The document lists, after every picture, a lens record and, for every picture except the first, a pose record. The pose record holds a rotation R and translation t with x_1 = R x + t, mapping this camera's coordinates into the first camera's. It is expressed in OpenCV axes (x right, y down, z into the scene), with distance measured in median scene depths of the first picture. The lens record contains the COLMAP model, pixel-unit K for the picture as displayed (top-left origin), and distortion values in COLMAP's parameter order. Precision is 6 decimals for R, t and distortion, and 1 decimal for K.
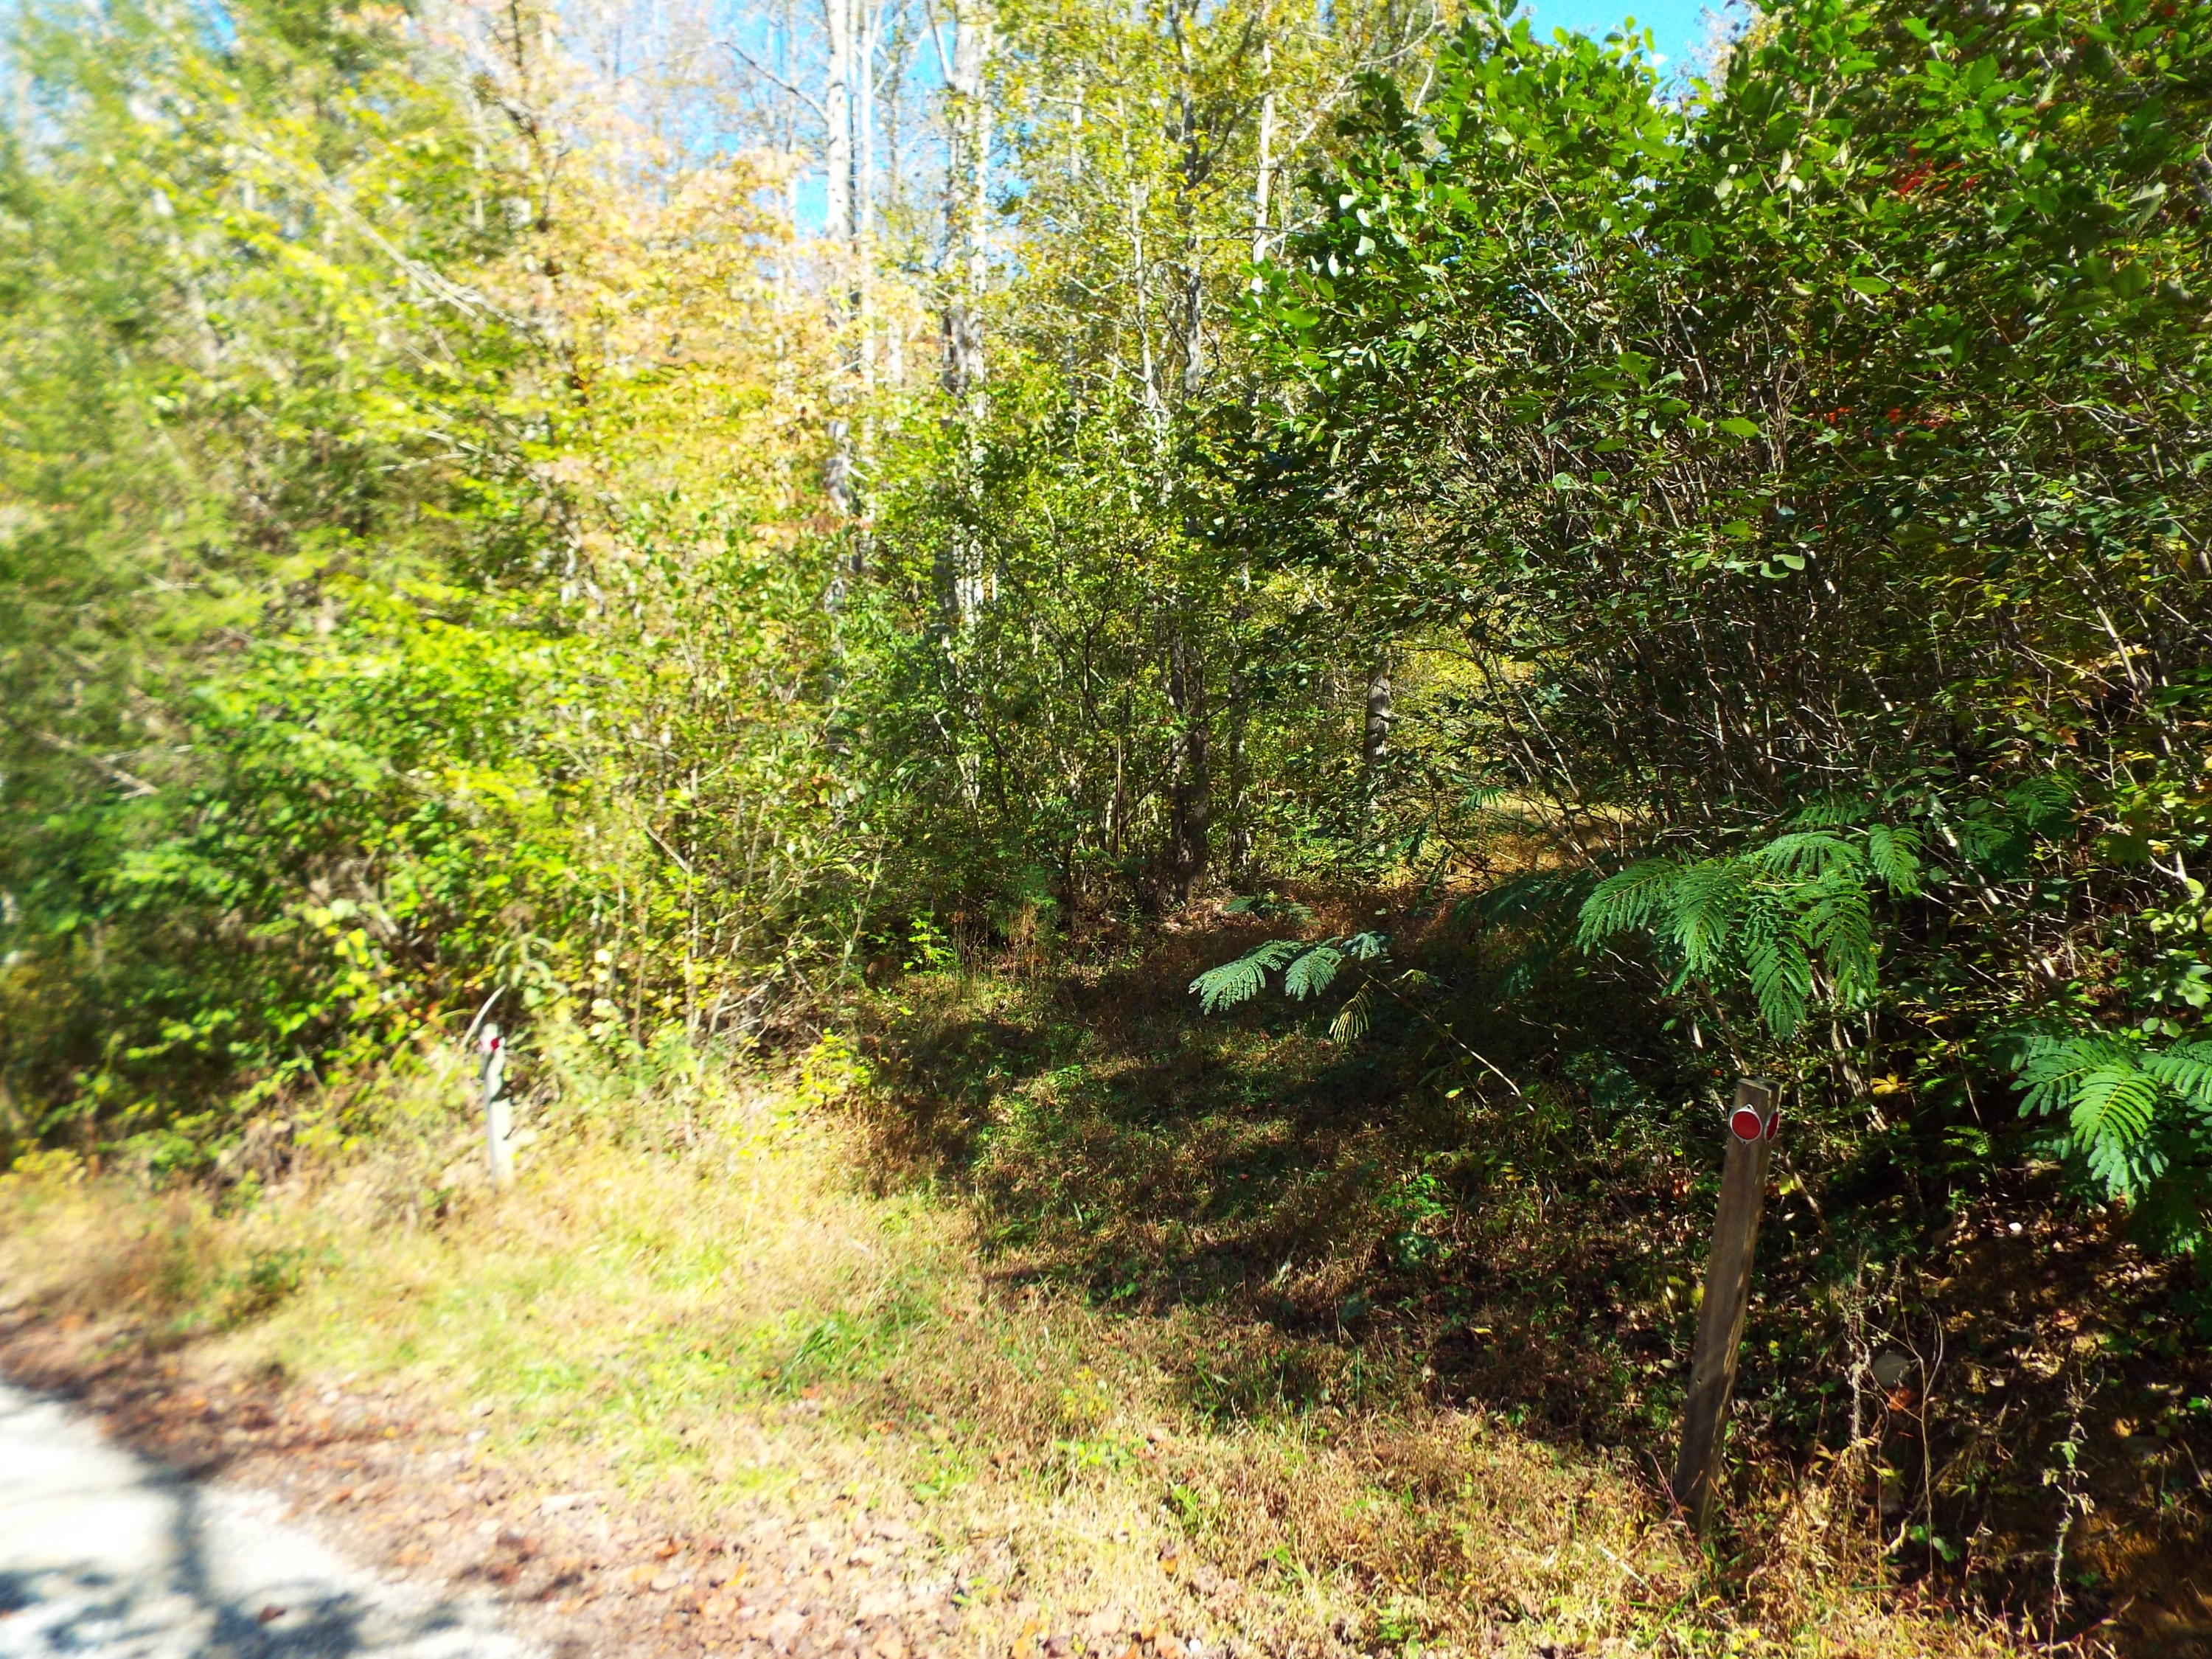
lens RADIAL K [[1642.3, 0, 1099.2], [0, 1642.3, 818.6], [0, 0, 1]] dist [-0.023547, 0.043240]
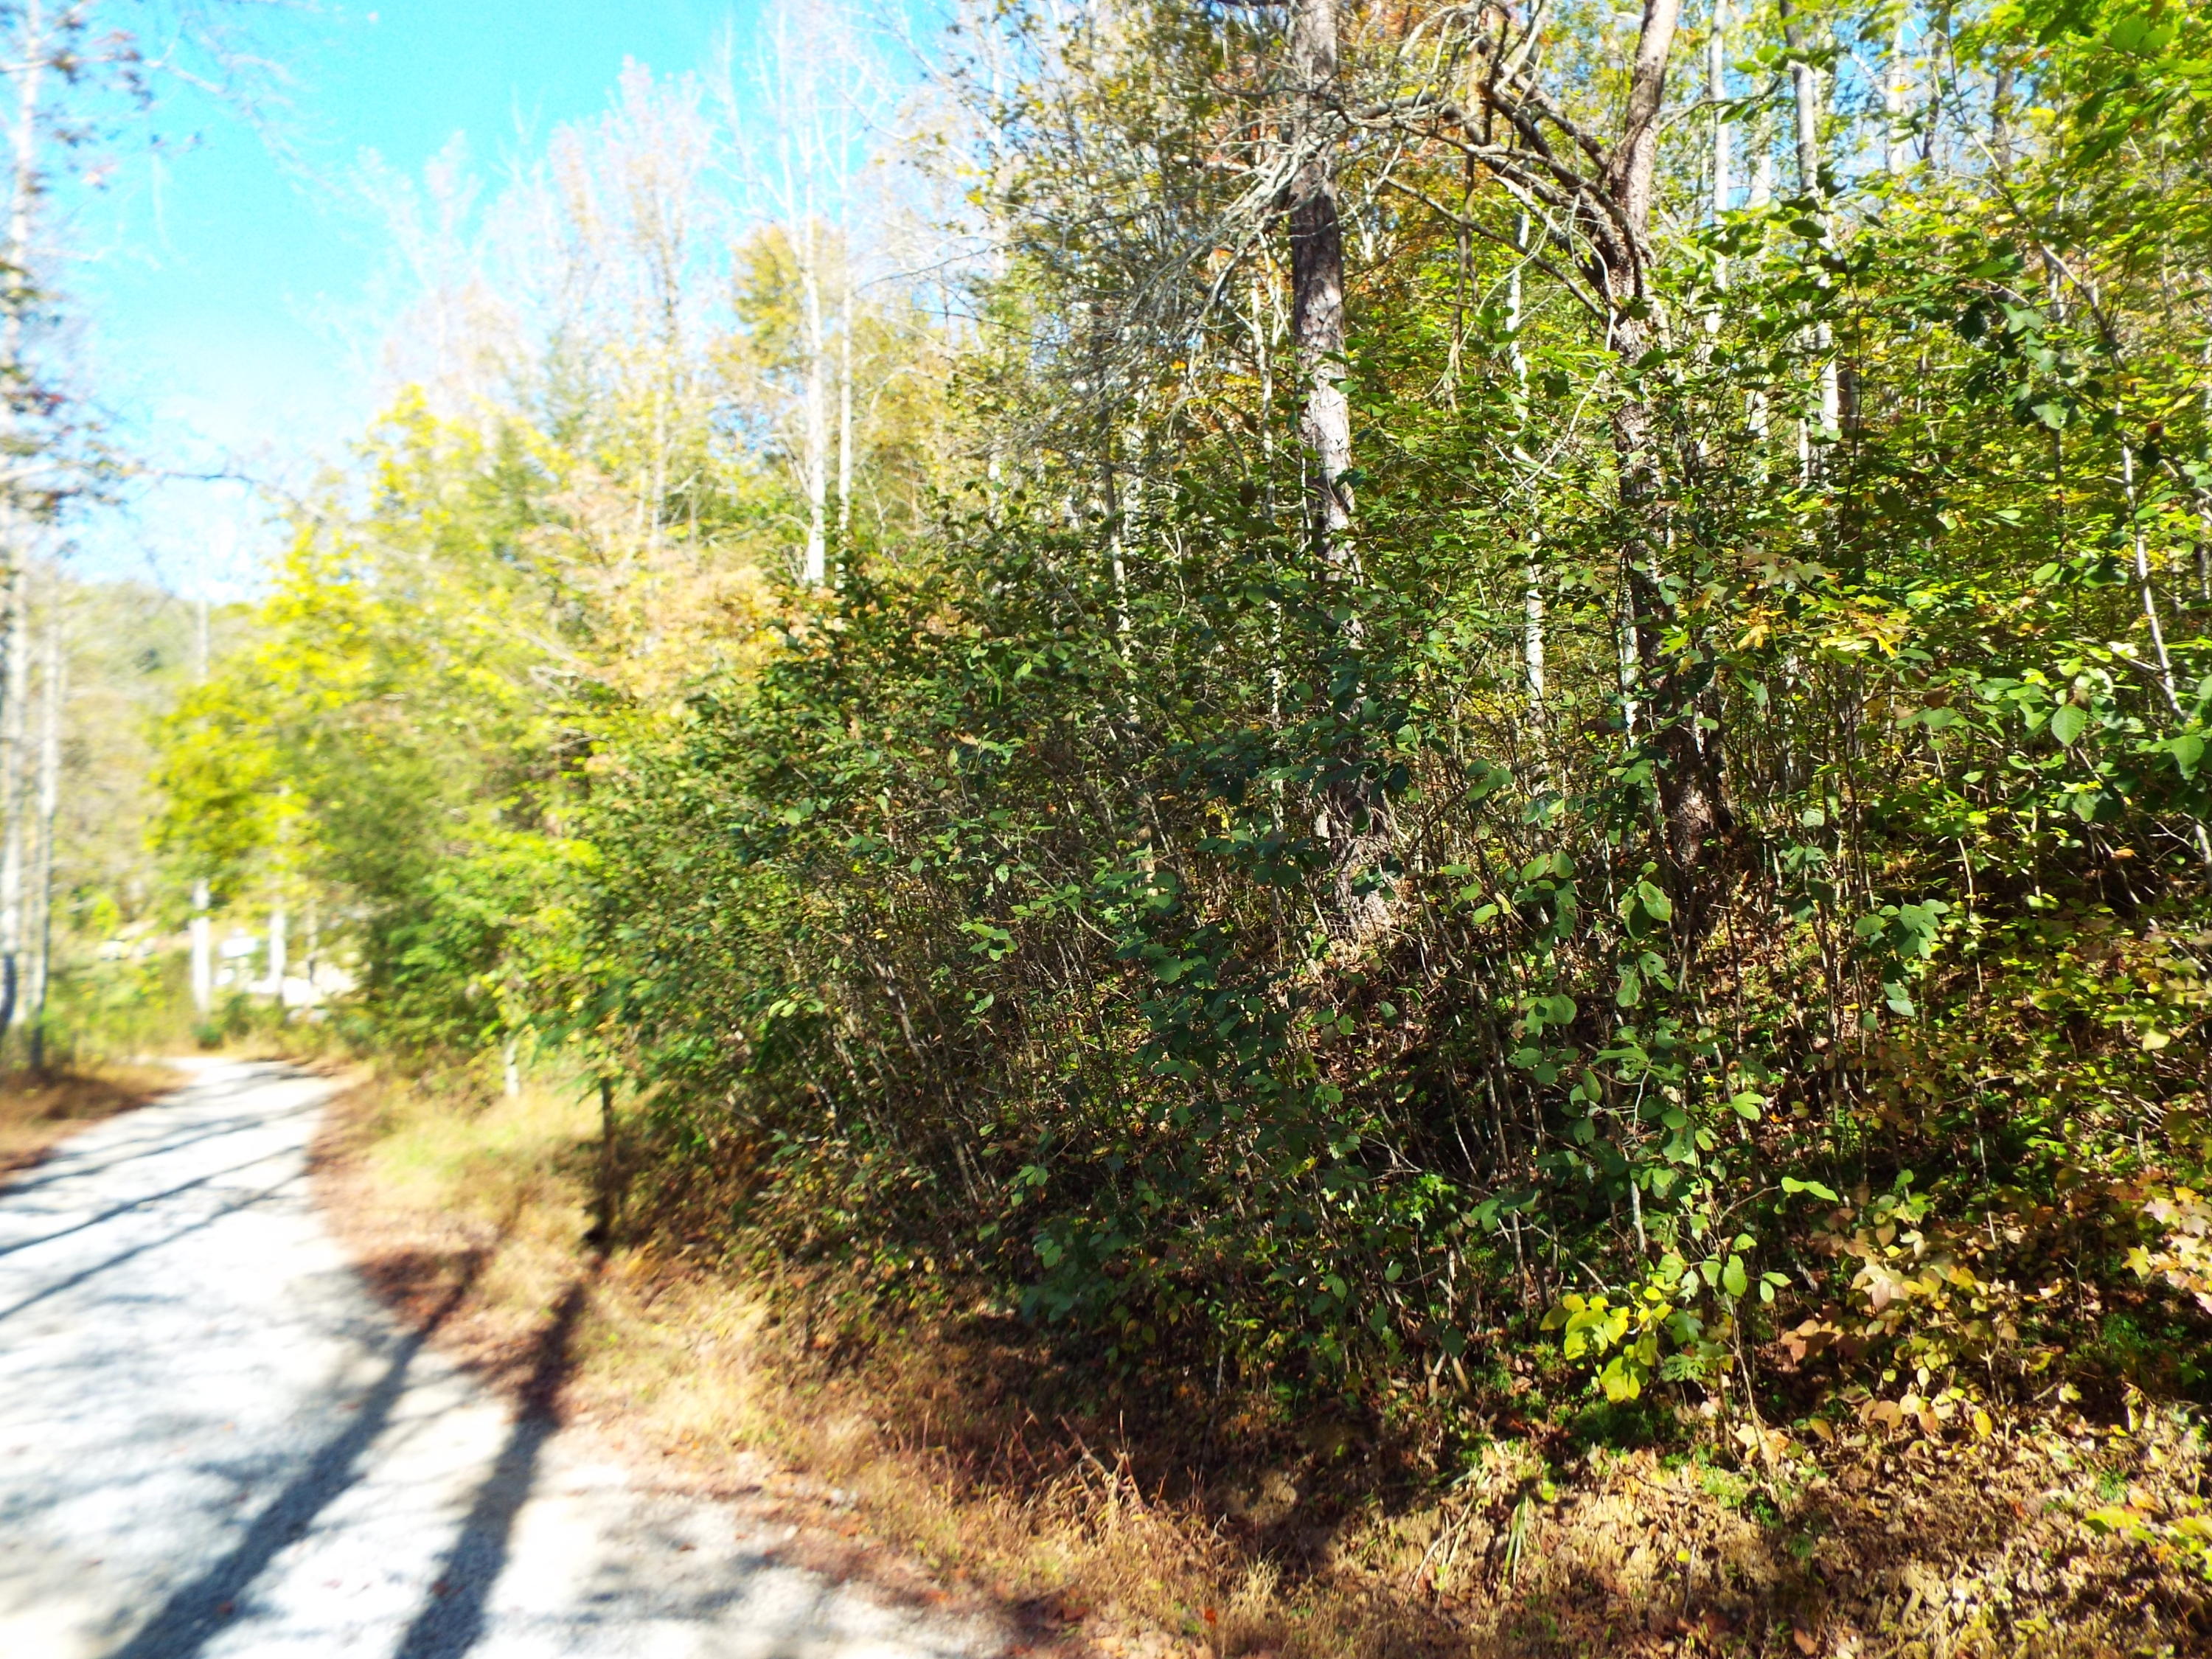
lens RADIAL K [[1642.3, 0, 1102.7], [0, 1642.3, 829.8], [0, 0, 1]] dist [-0.023547, 0.043240]
pose [[0.938199, 0.006208, -0.346040, 1.006051], [-0.007529, 0.999969, -0.002474, -0.133822], [0.346014, 0.004927, 0.938216, -0.723935]]
